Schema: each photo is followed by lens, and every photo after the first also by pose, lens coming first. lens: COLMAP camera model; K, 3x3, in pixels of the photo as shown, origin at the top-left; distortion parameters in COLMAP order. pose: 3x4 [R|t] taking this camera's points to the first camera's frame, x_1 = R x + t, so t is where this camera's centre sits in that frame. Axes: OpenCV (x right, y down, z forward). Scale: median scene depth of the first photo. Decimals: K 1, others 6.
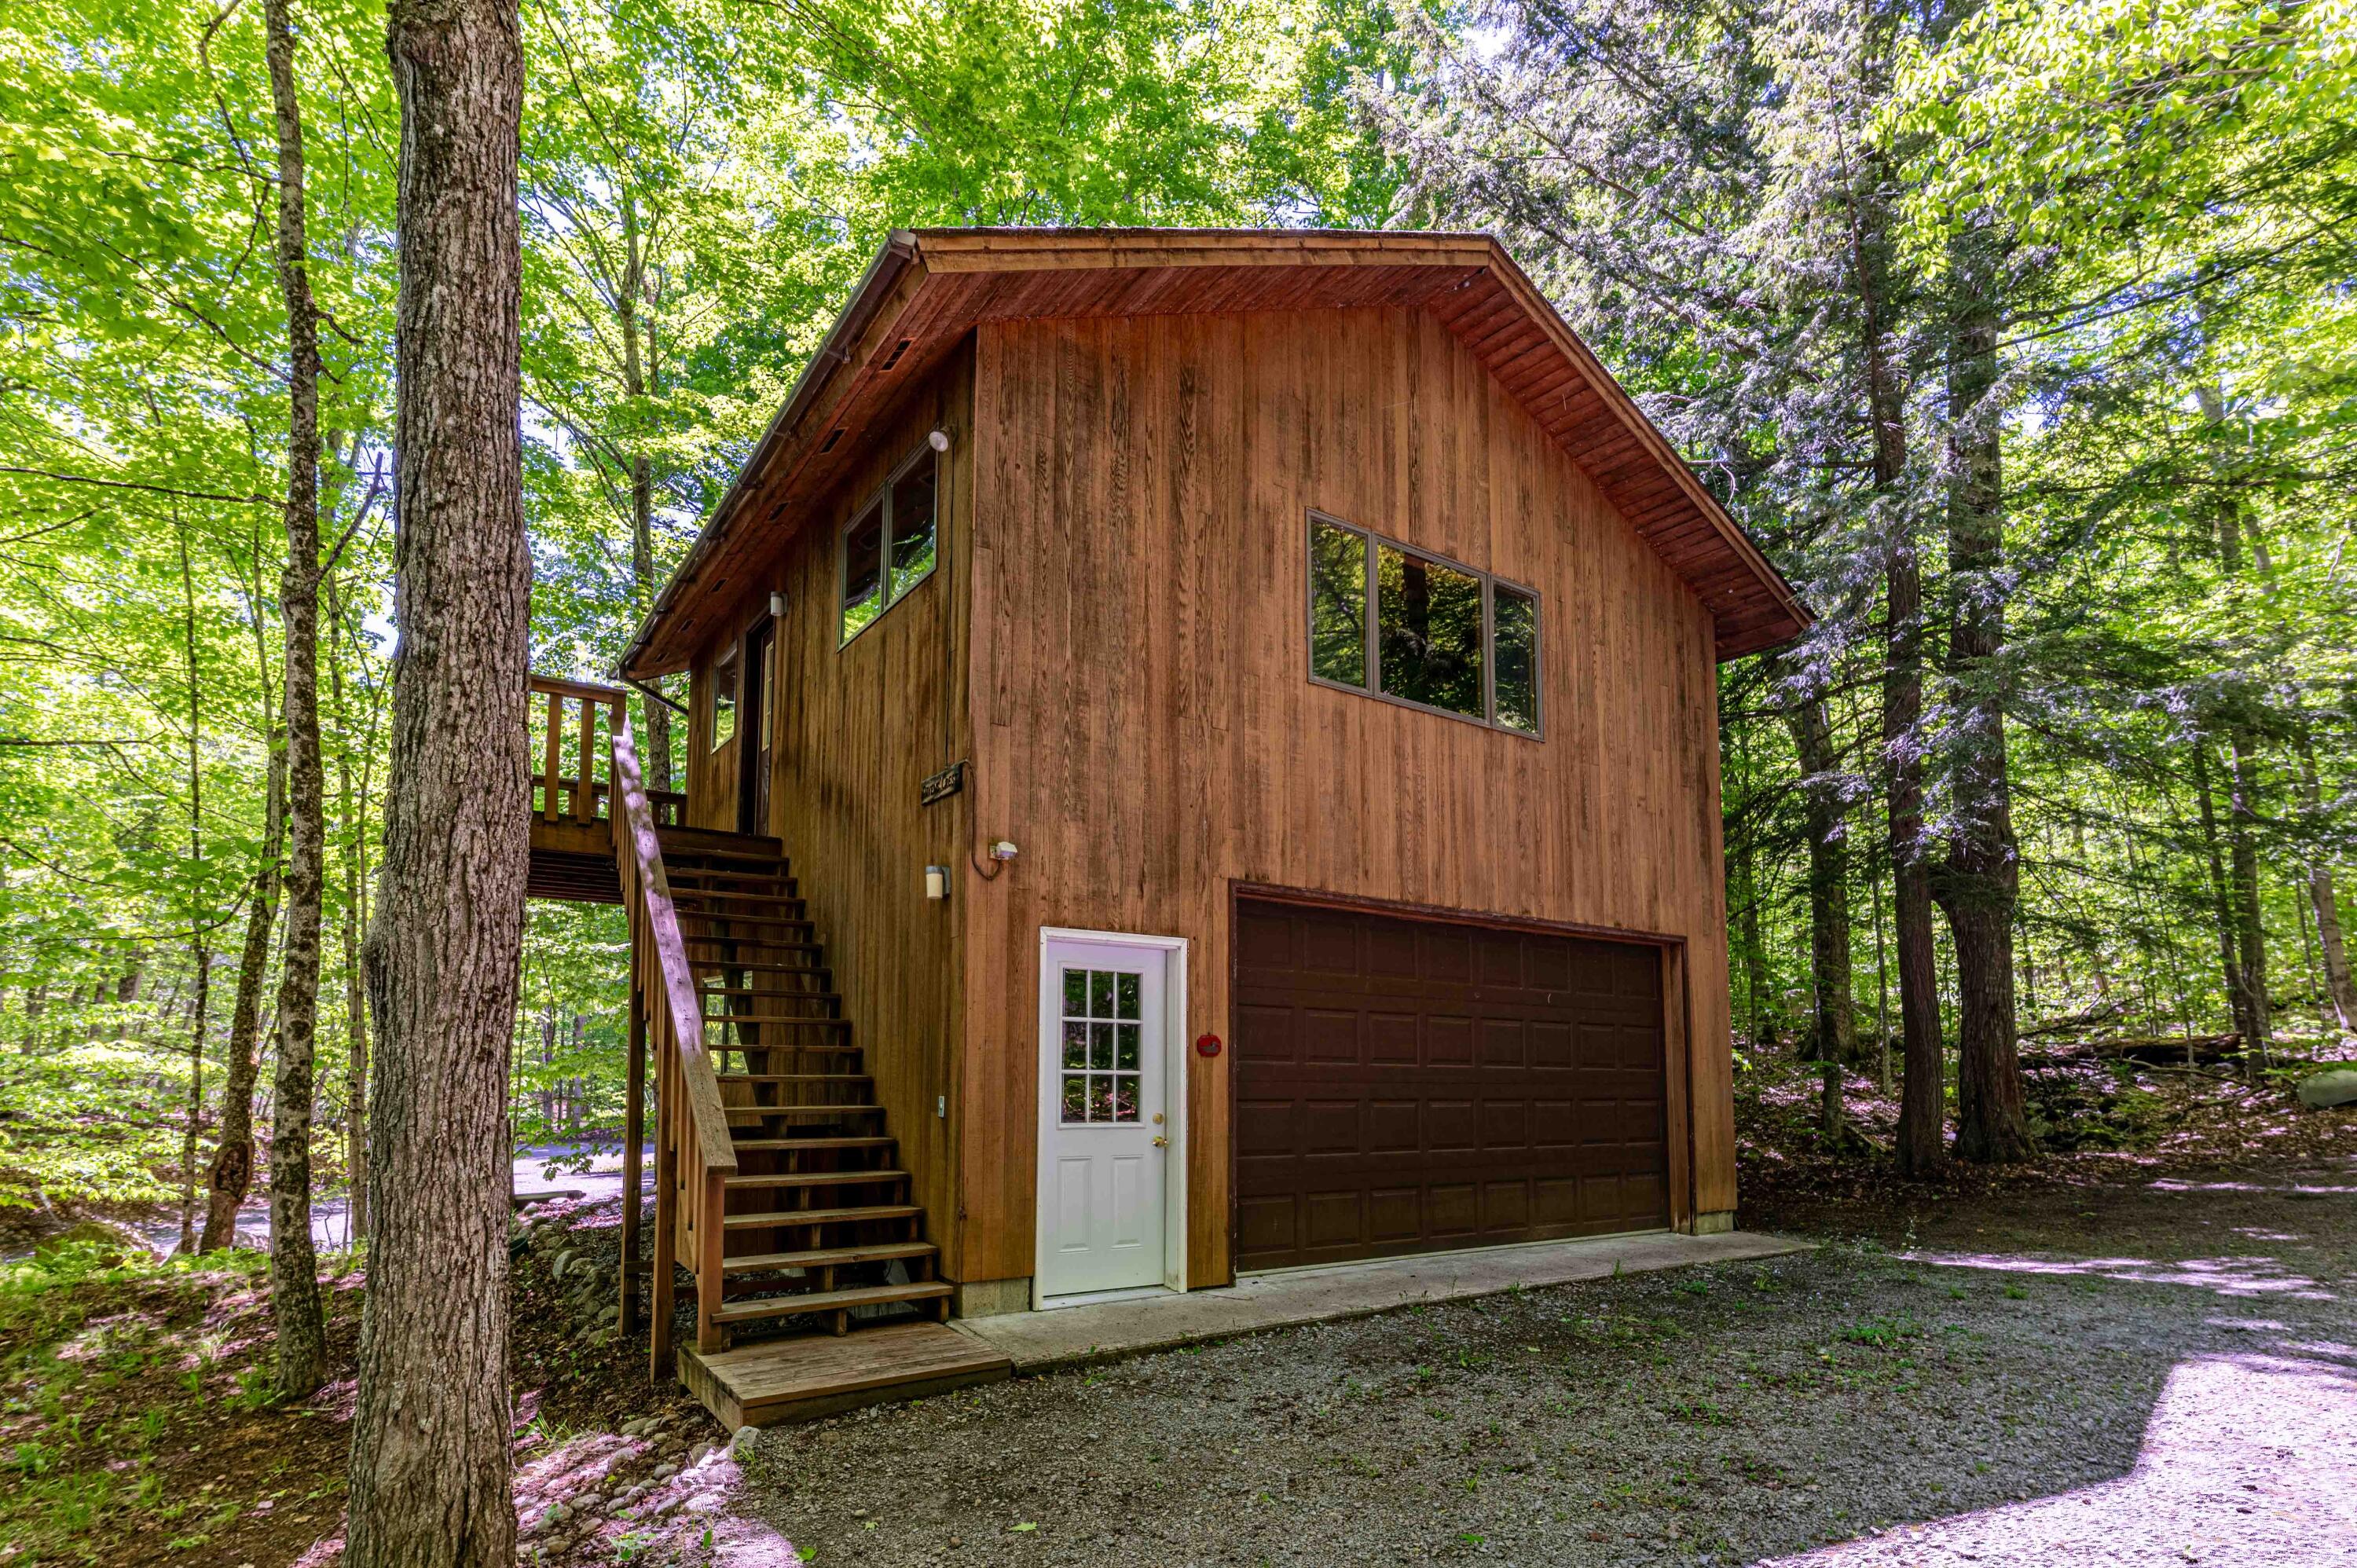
lens RADIAL K [[1185.7, 0, 1188.4], [0, 1185.7, 781.7], [0, 0, 1]] dist [0.002709, 0.001556]
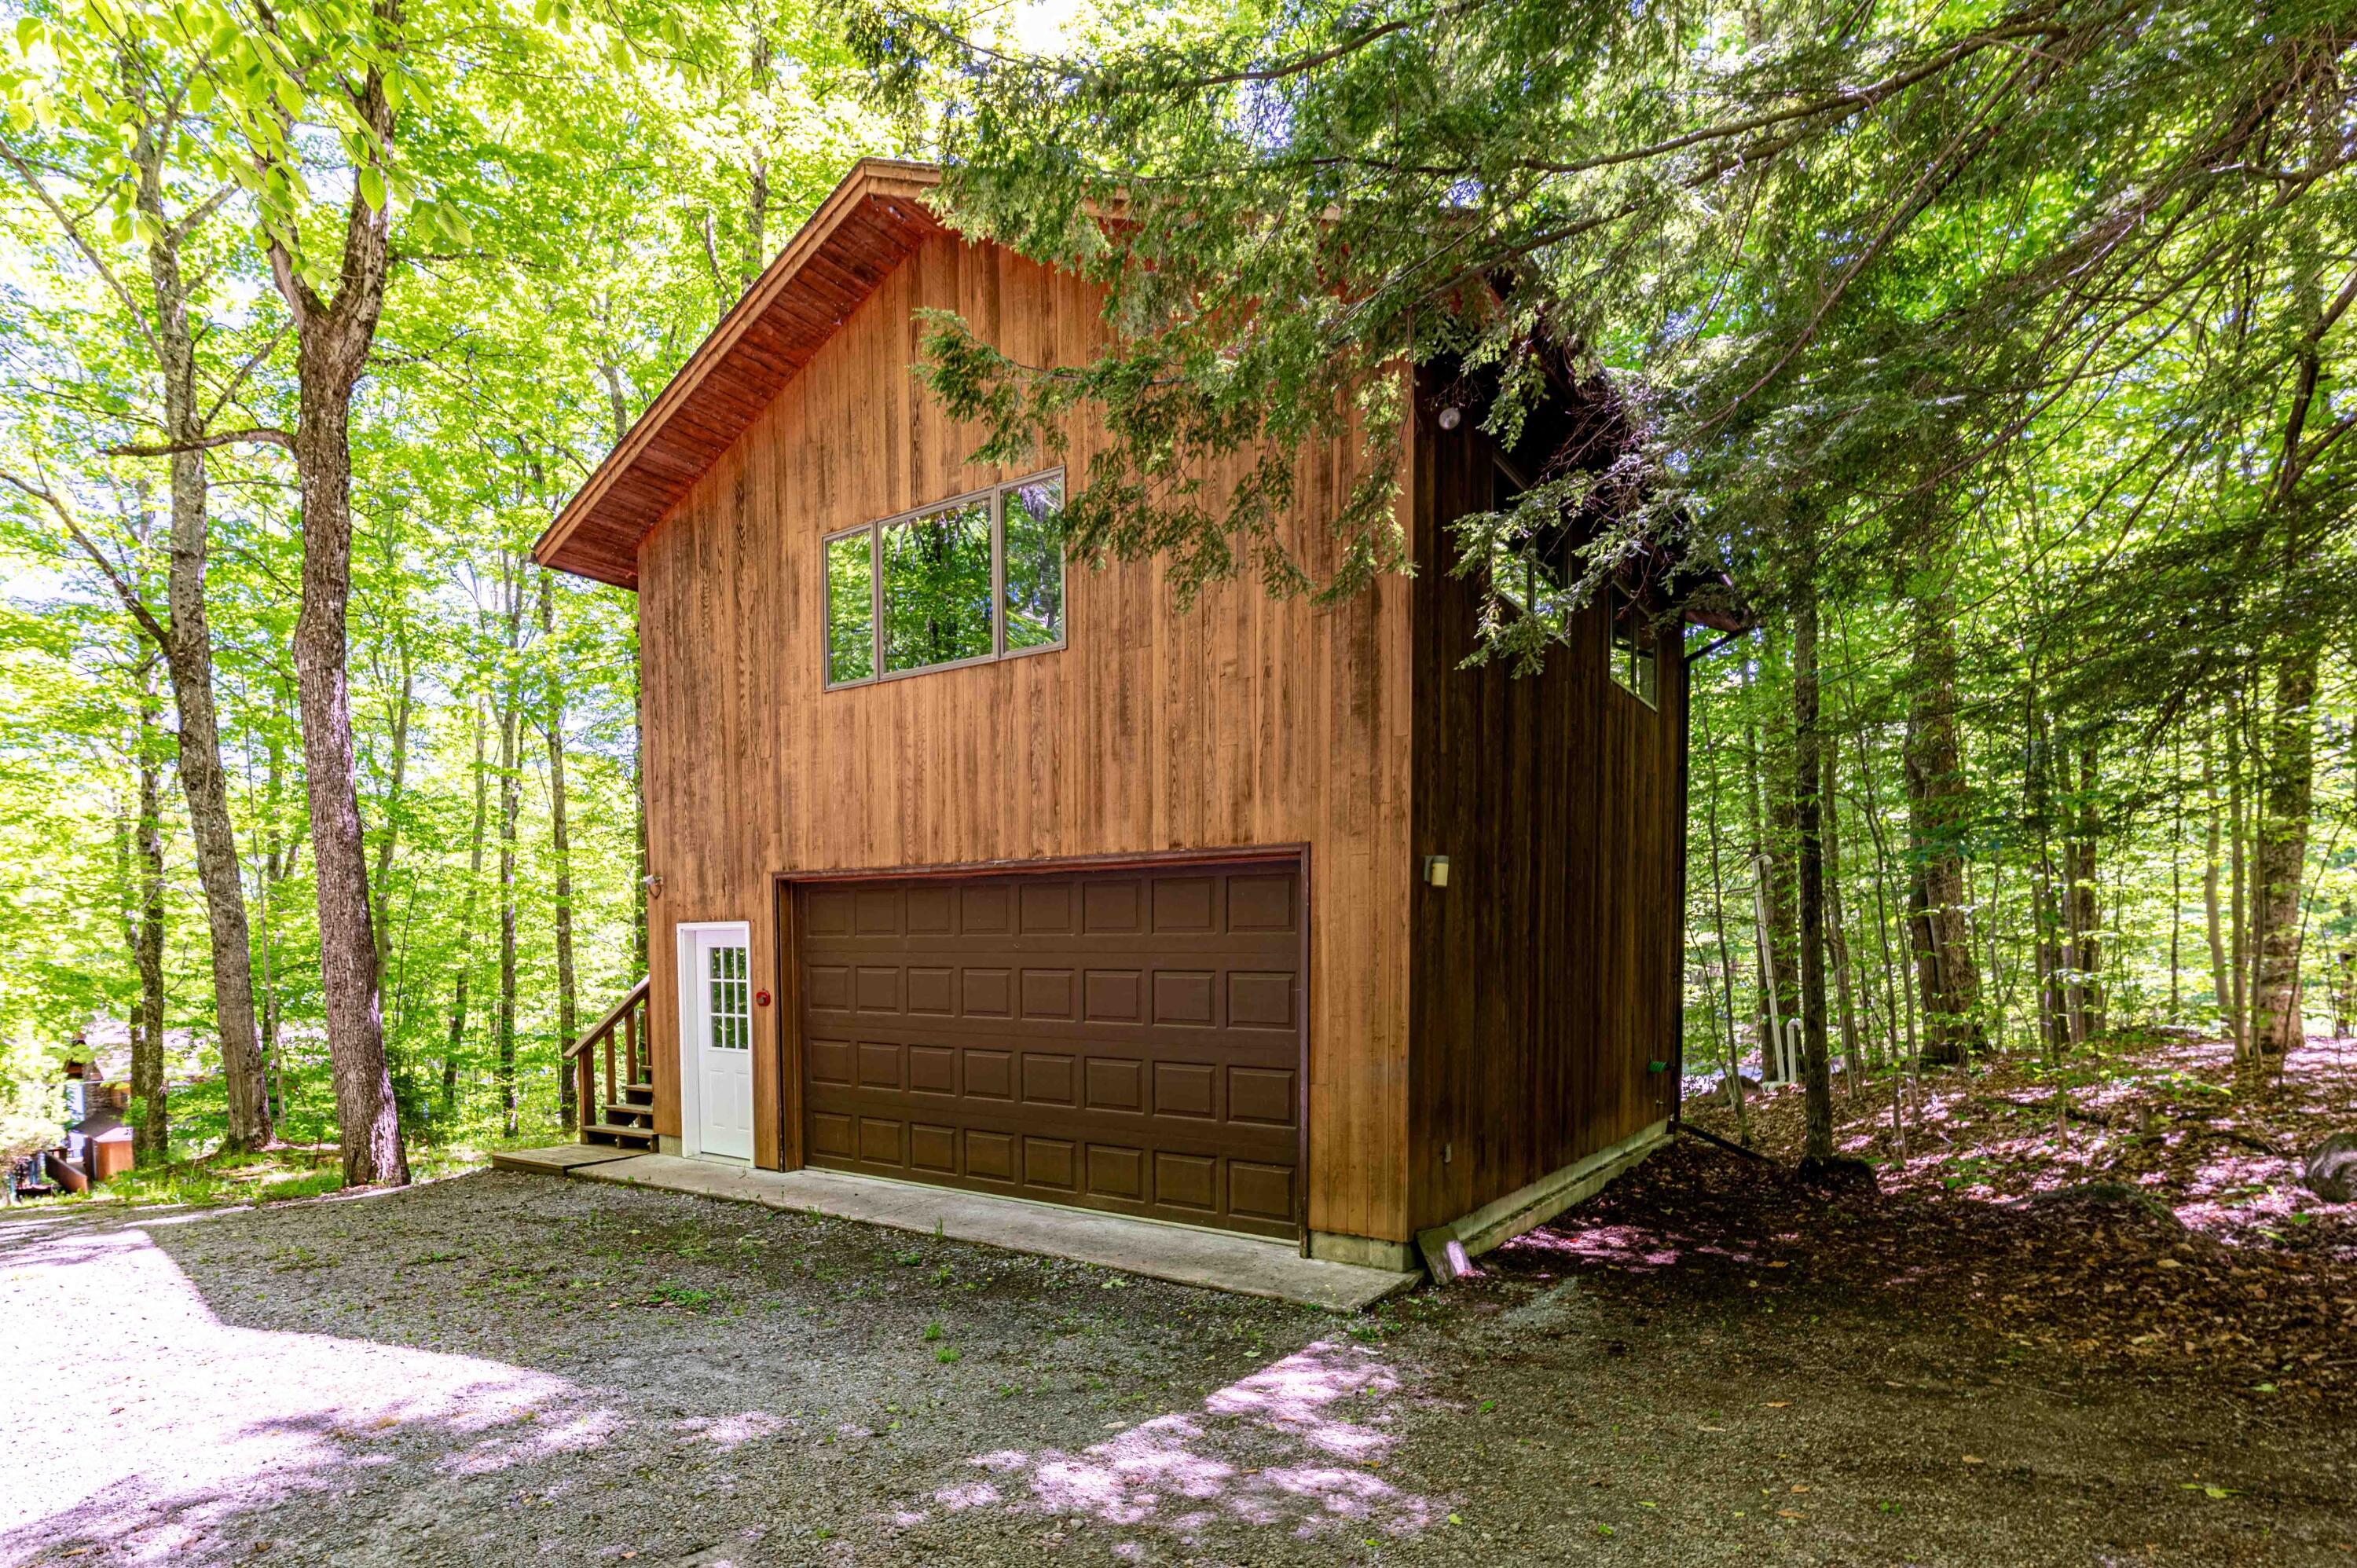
lens RADIAL K [[1185.7, 0, 1188.4], [0, 1185.7, 781.7], [0, 0, 1]] dist [0.002709, 0.001556]
pose [[0.359122, -0.124652, -0.924929, 1.318769], [0.246043, 0.968626, -0.035009, 0.132757], [0.900275, -0.215000, 0.378524, 0.872687]]
